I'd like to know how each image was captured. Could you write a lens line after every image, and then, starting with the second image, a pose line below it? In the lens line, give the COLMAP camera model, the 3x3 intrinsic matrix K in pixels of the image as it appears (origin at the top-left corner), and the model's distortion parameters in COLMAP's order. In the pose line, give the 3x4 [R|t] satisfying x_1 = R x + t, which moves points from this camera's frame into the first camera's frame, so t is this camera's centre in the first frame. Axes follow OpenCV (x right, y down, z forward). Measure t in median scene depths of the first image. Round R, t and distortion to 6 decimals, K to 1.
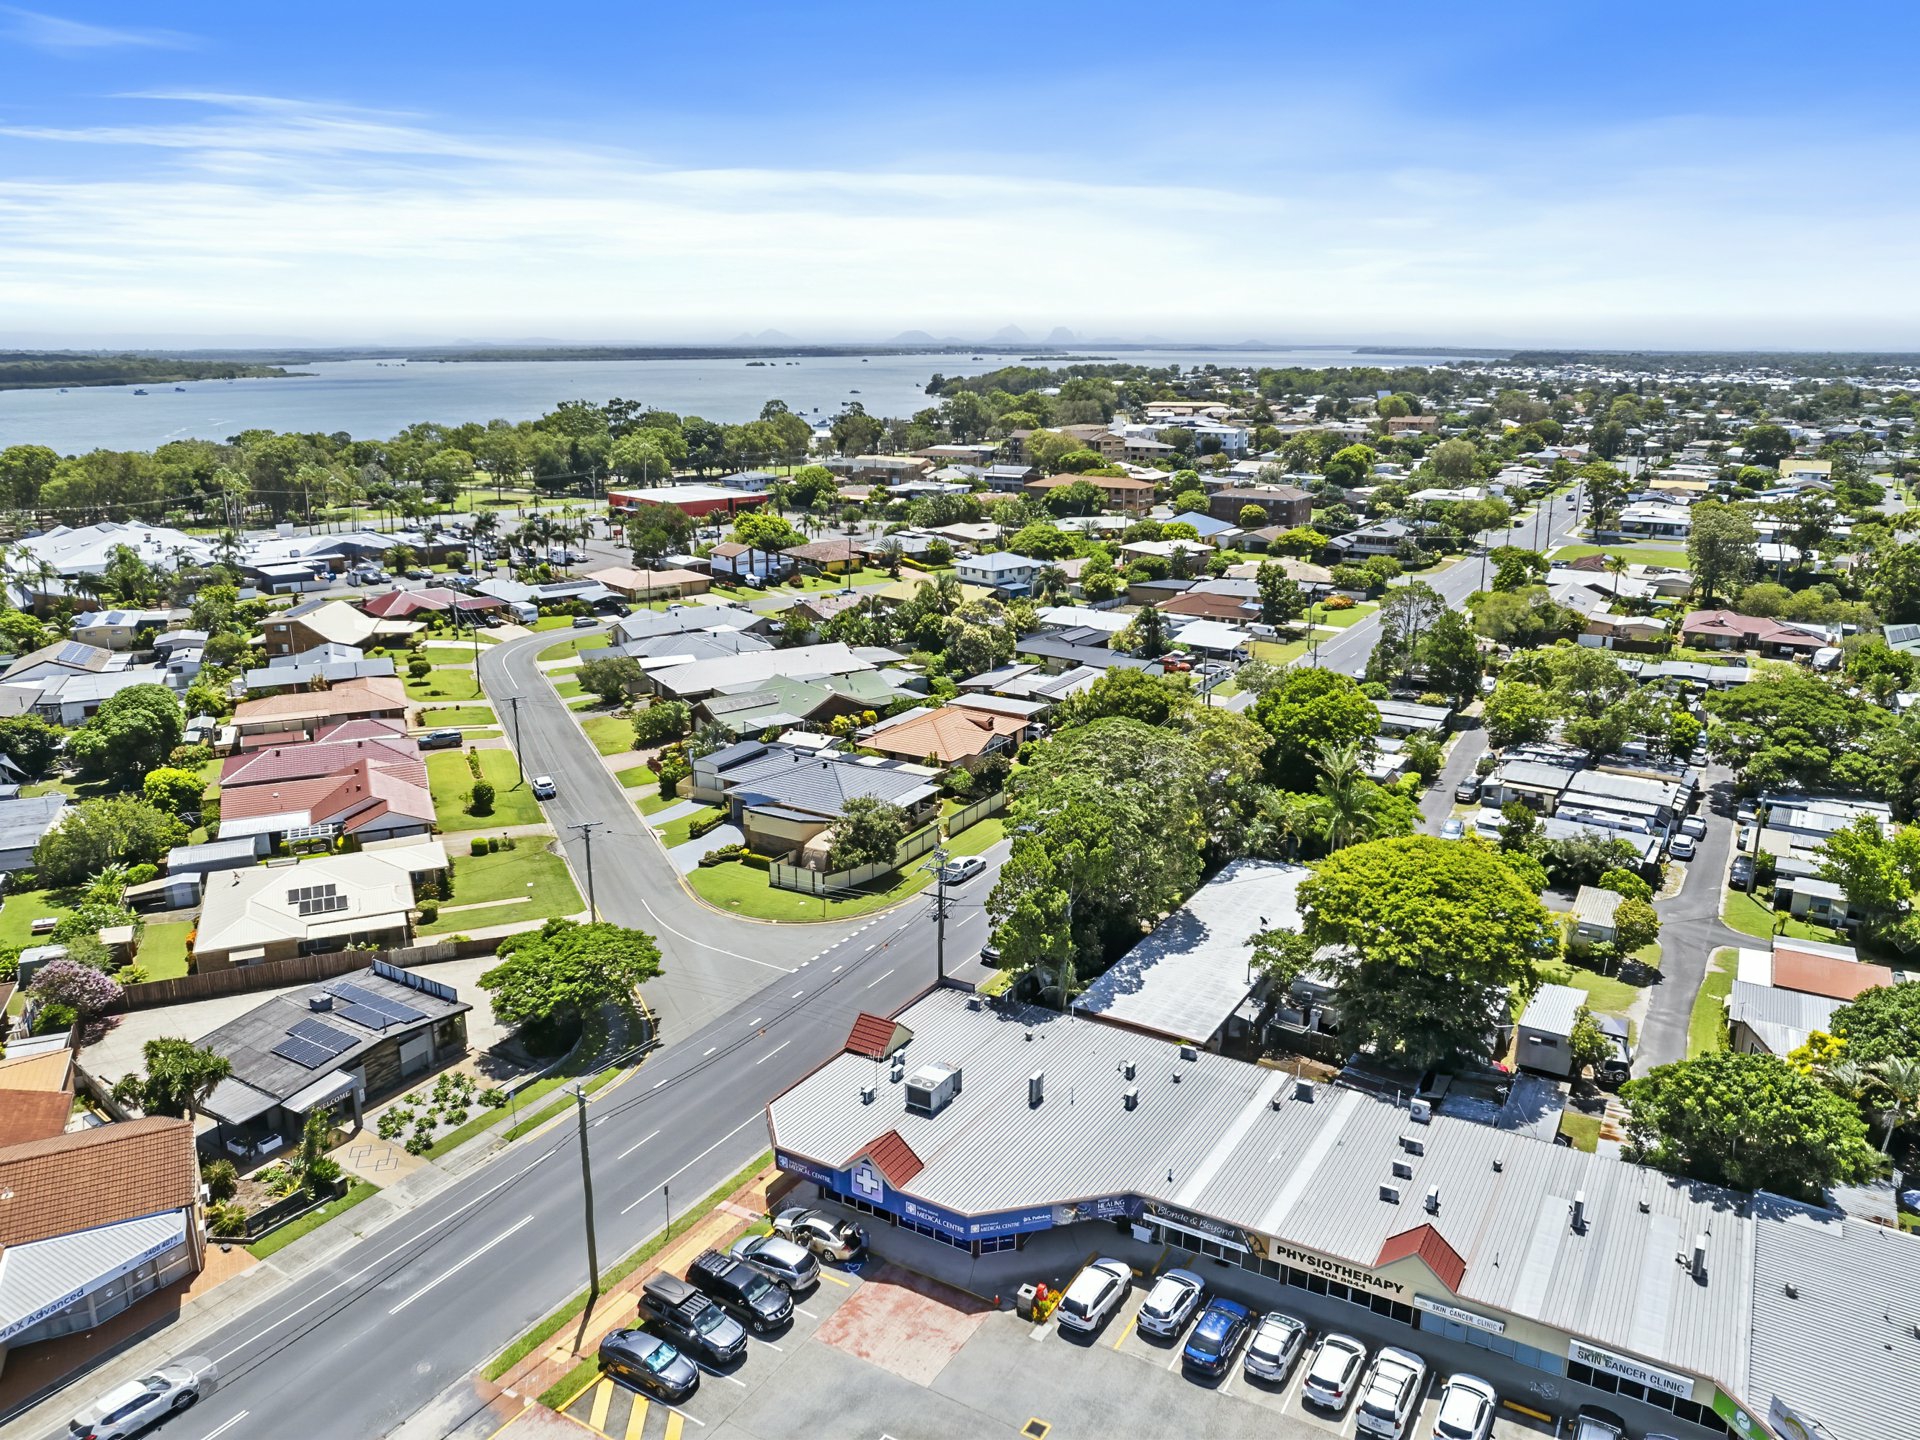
lens RADIAL K [[1379.4, 0, 965.0], [0, 1379.4, 715.8], [0, 0, 1]] dist [-0.072073, 0.064358]
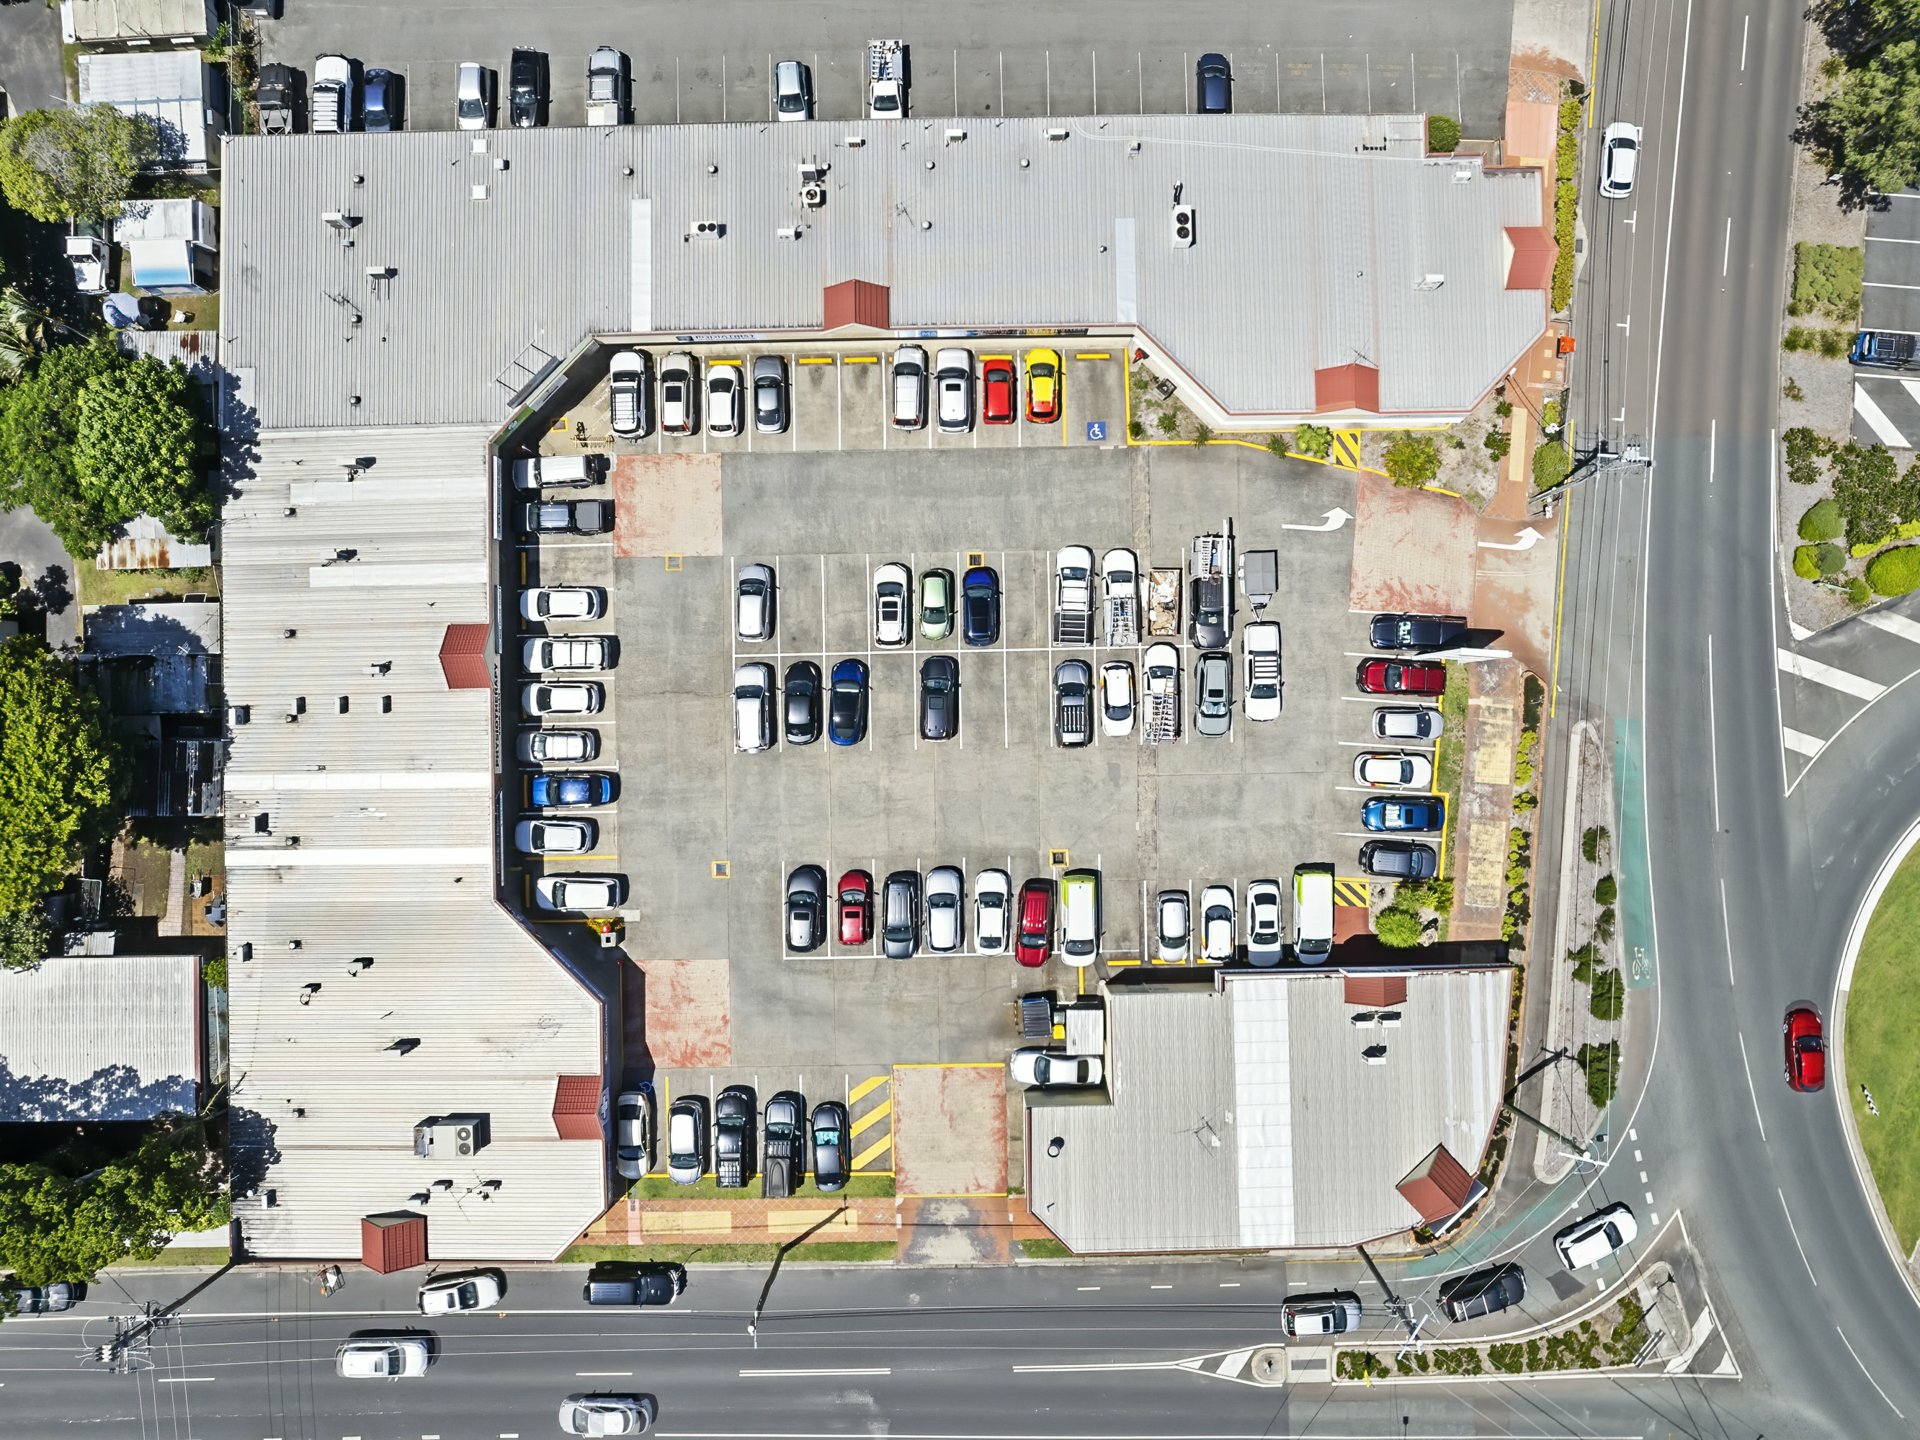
lens RADIAL K [[1379.4, 0, 965.0], [0, 1379.4, 715.8], [0, 0, 1]] dist [-0.072073, 0.064358]
pose [[-0.526726, -0.849962, 0.011182, 0.033876], [0.223810, -0.125982, 0.966456, -0.655189], [-0.820042, 0.511560, 0.256588, 0.313490]]
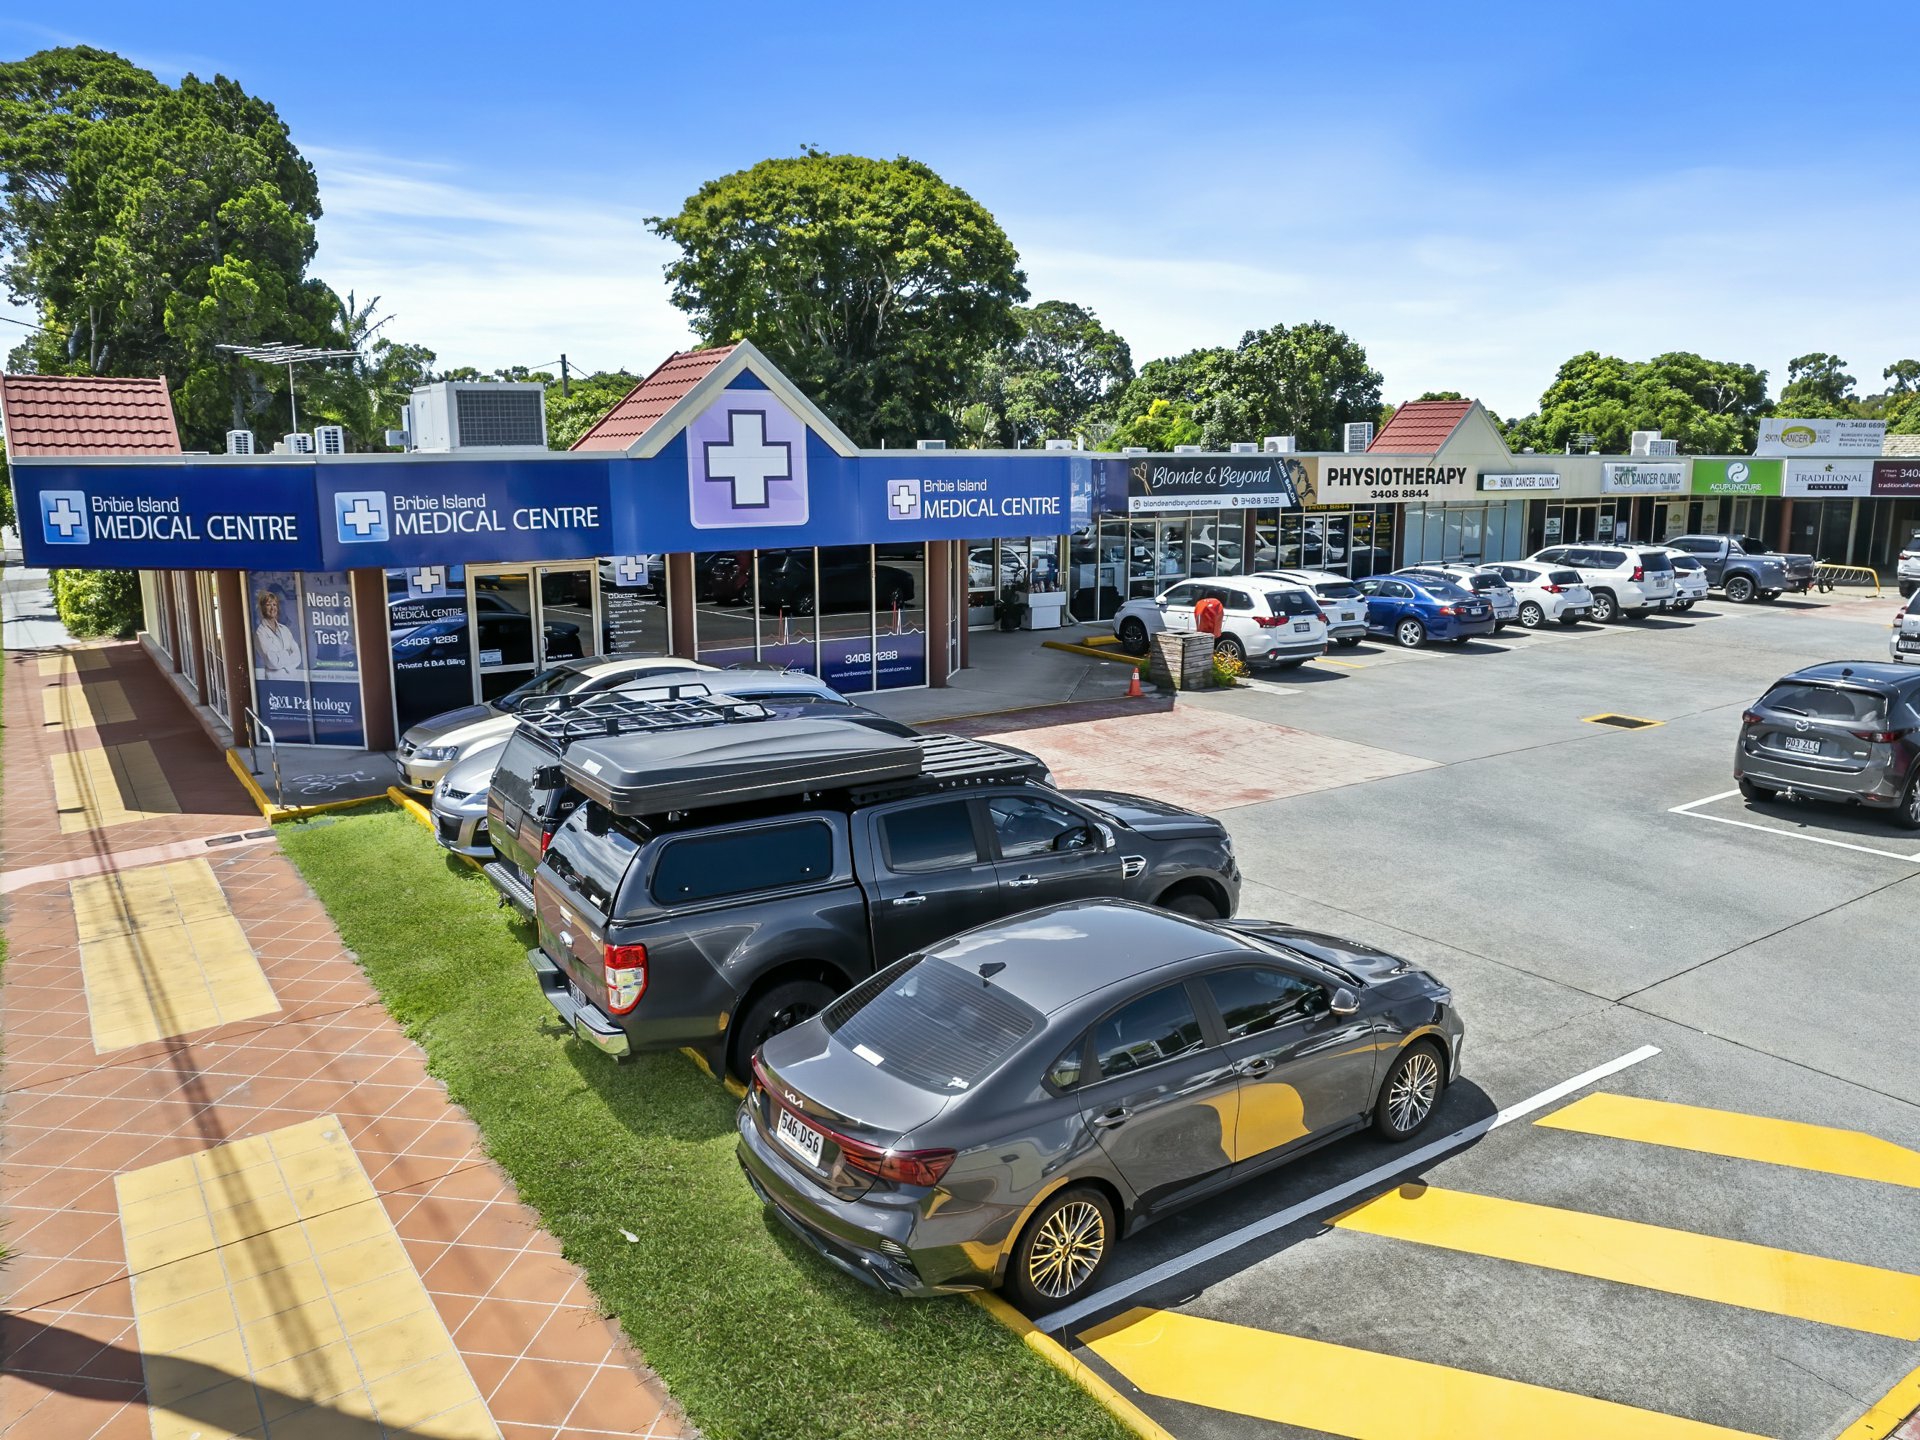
lens RADIAL K [[1379.4, 0, 965.0], [0, 1379.4, 715.8], [0, 0, 1]] dist [-0.072073, 0.064358]
pose [[0.409372, -0.171387, 0.896125, -0.327321], [0.242929, 0.967217, 0.074008, 0.392533], [-0.879431, 0.187399, 0.437587, 0.869884]]
